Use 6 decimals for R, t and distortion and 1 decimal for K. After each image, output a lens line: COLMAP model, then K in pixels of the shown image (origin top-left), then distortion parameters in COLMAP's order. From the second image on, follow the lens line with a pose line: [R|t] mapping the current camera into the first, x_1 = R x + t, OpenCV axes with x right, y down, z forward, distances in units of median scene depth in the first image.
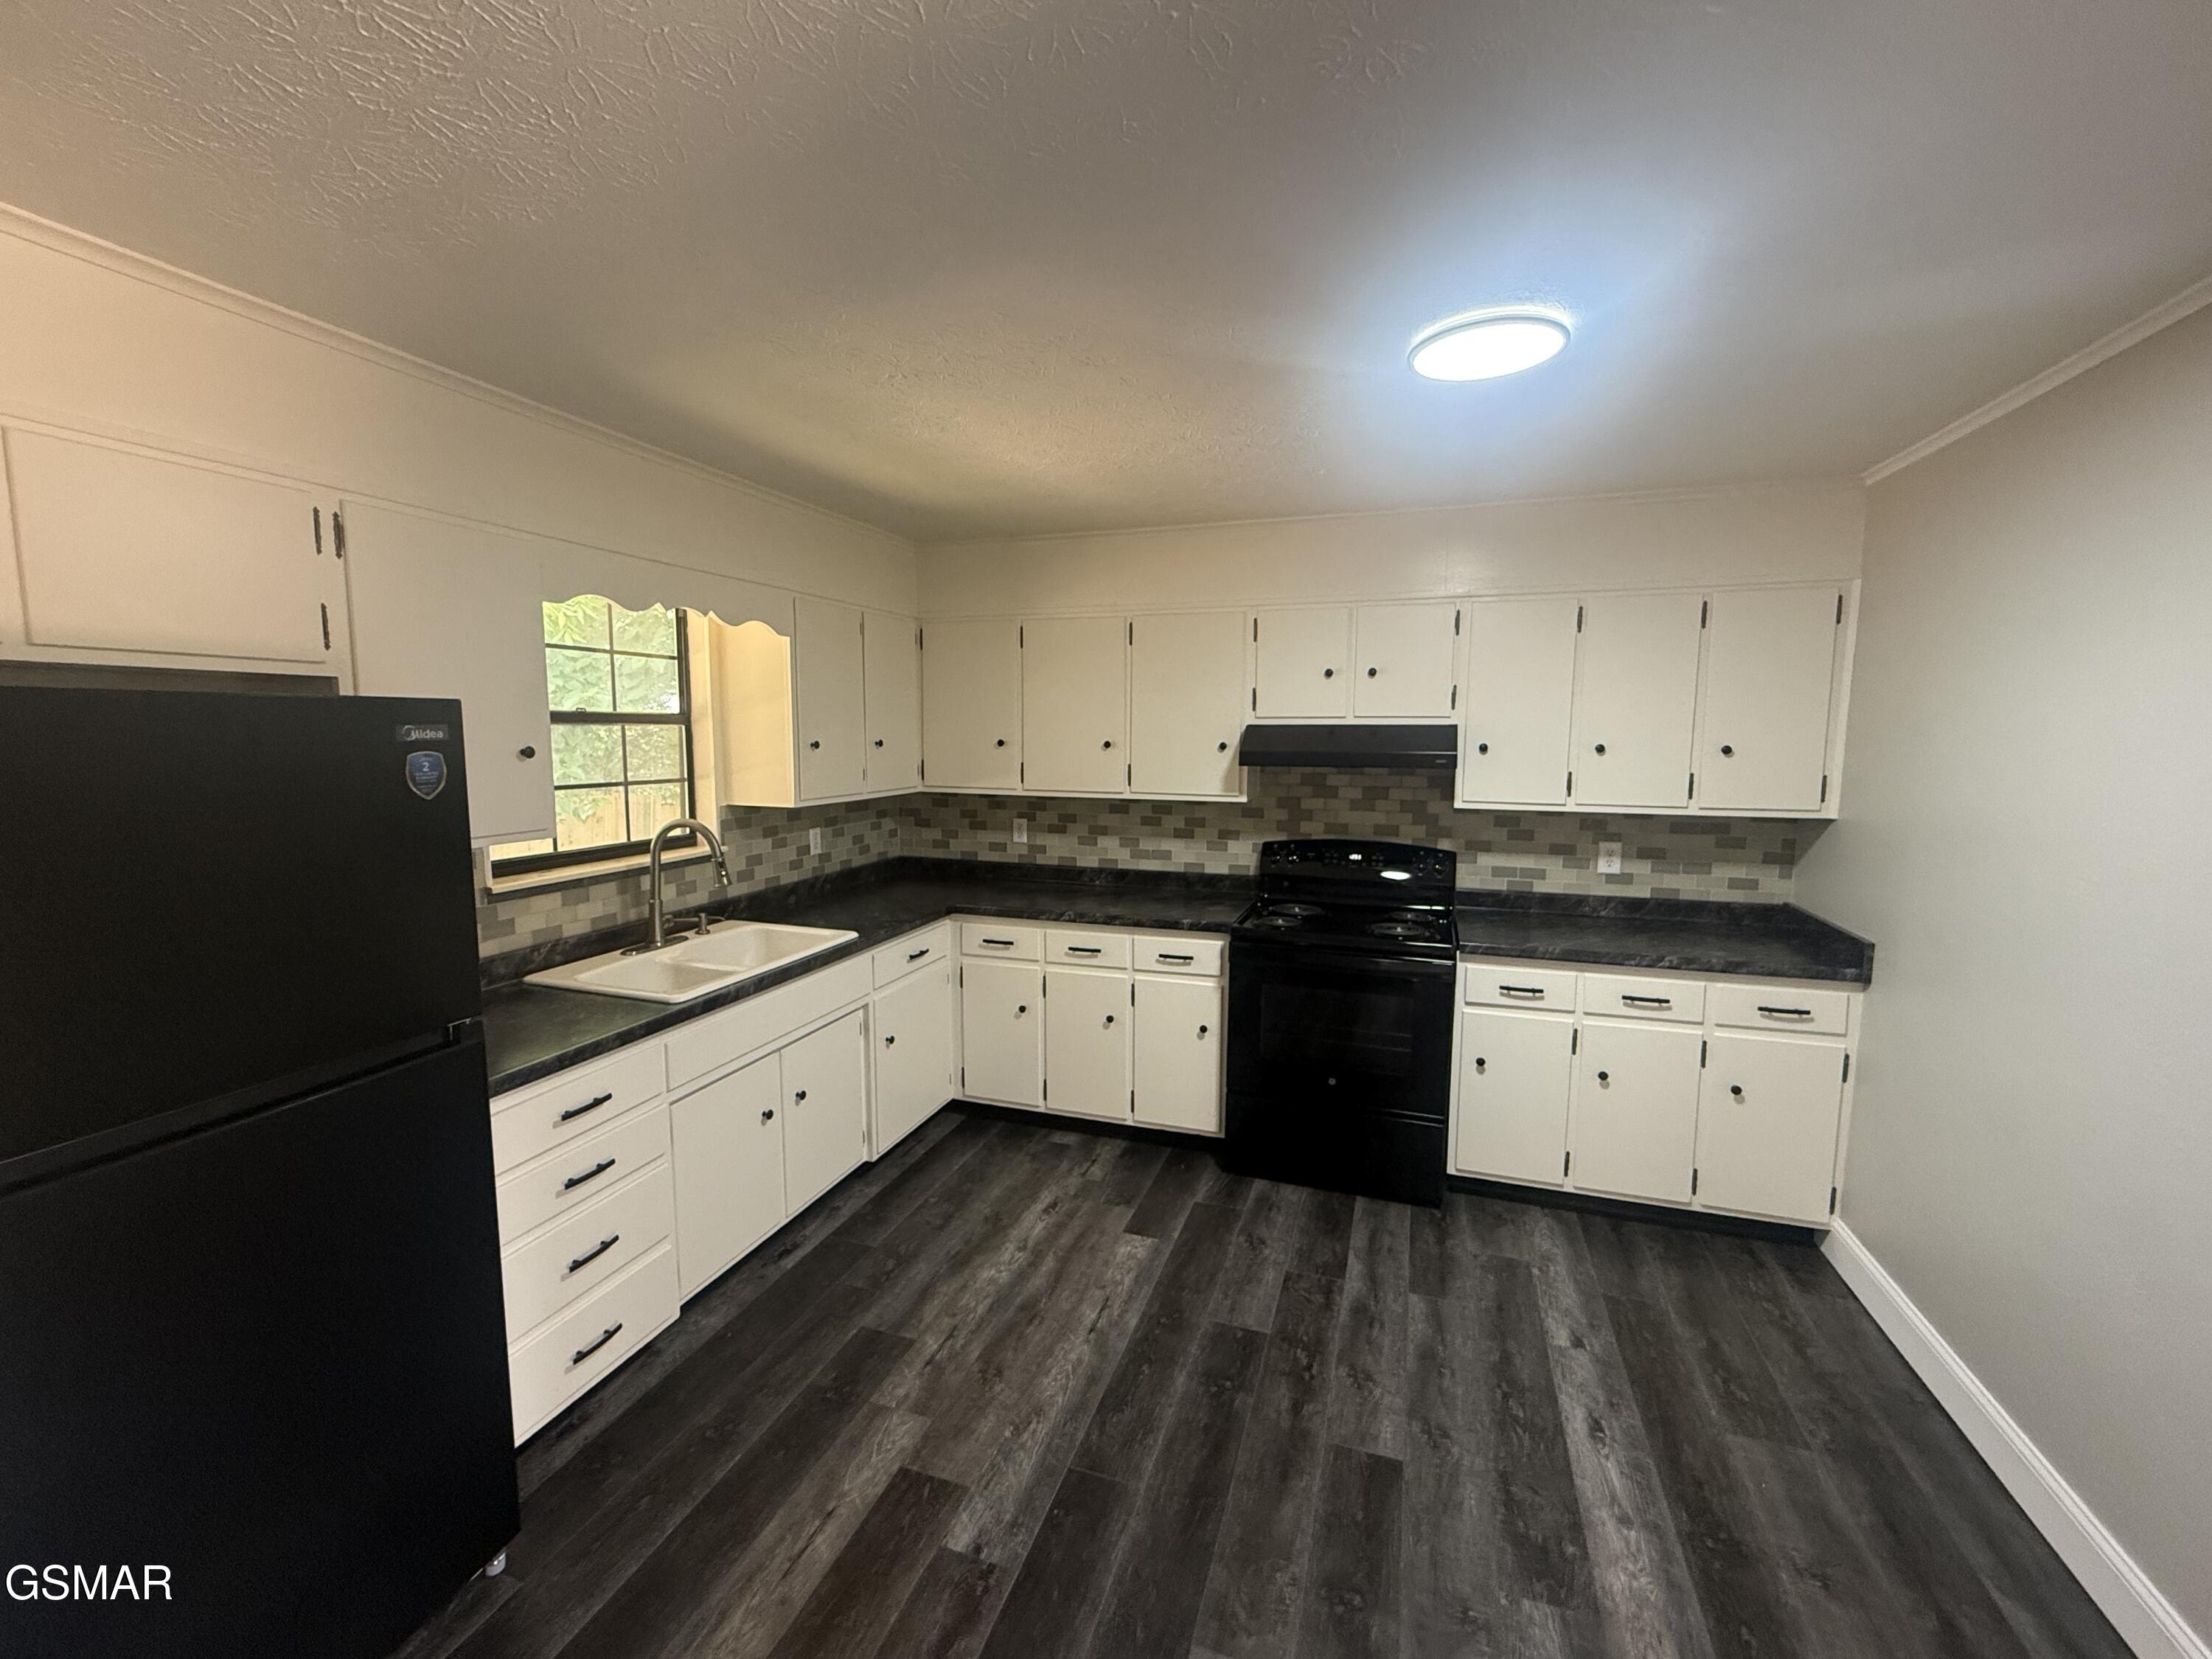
lens RADIAL K [[920.4, 0, 1106.9], [0, 920.4, 840.4], [0, 0, 1]] dist [0.002490, 0.000402]
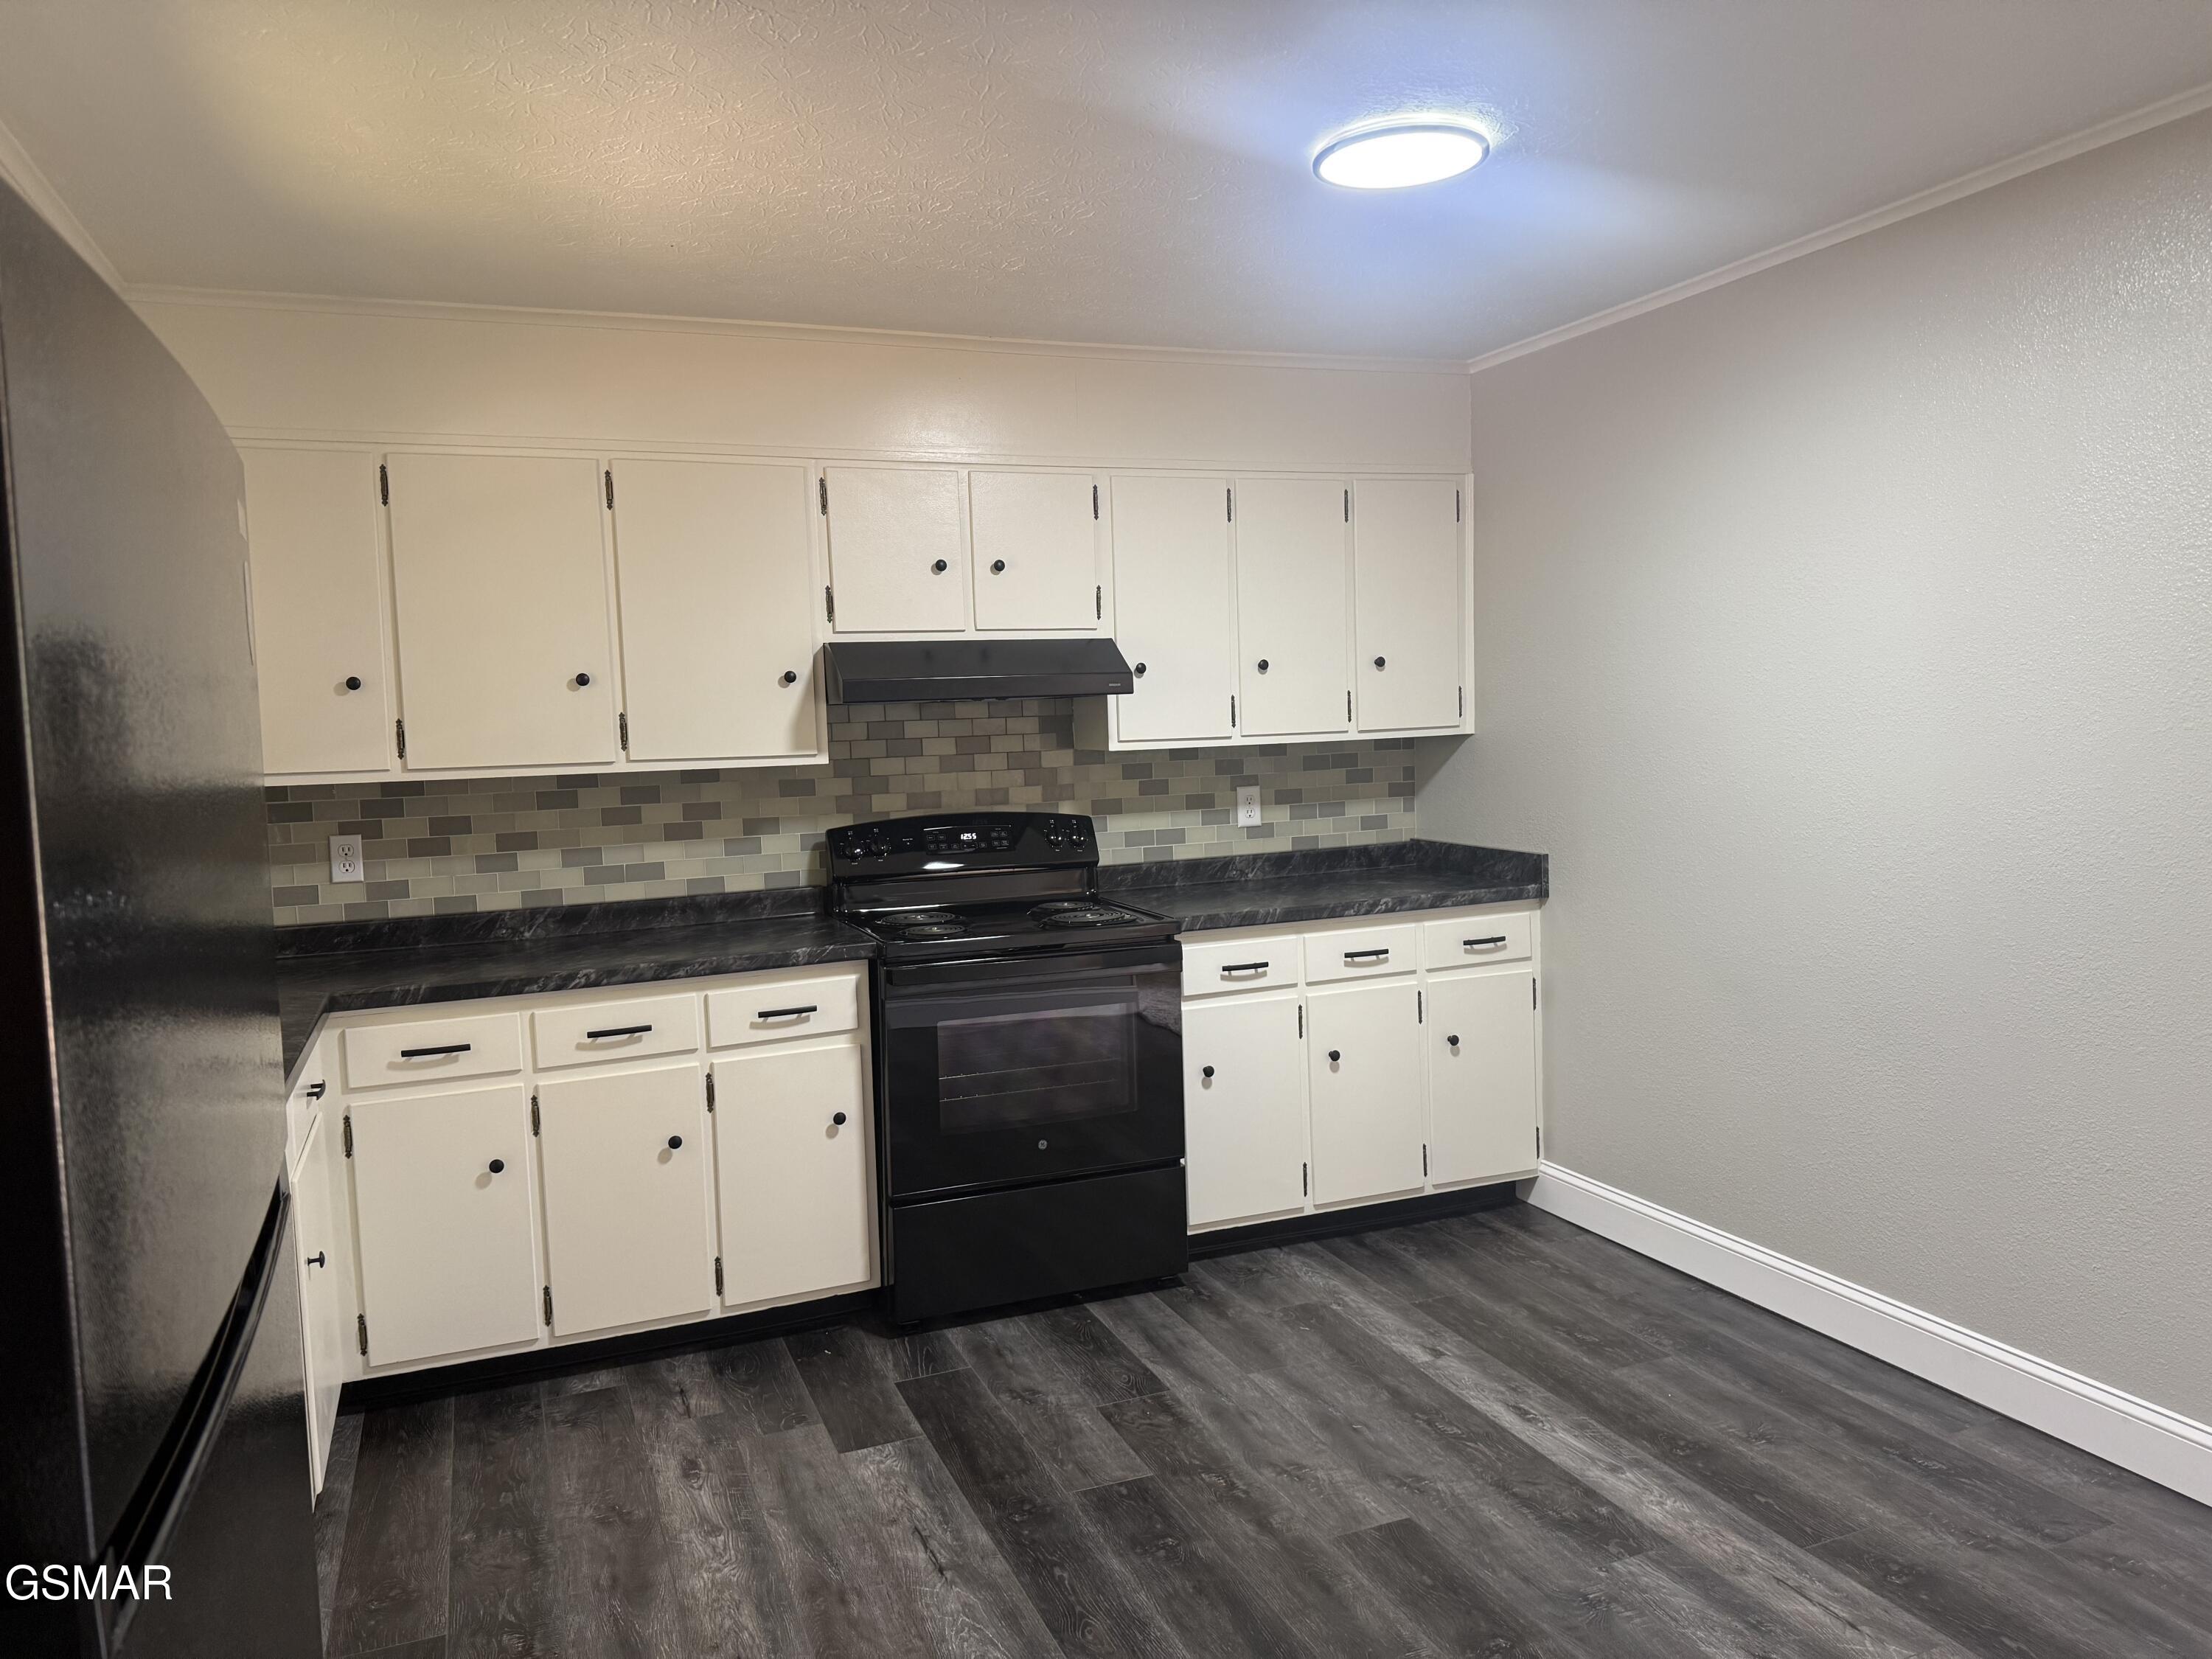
lens RADIAL K [[1560.8, 0, 1114.2], [0, 1560.8, 818.8], [0, 0, 1]] dist [0.050009, -0.050751]
pose [[0.757135, -0.076063, 0.648815, -0.487368], [0.115250, 0.993172, -0.018057, 0.047210], [-0.643012, 0.088447, 0.760732, 0.051840]]
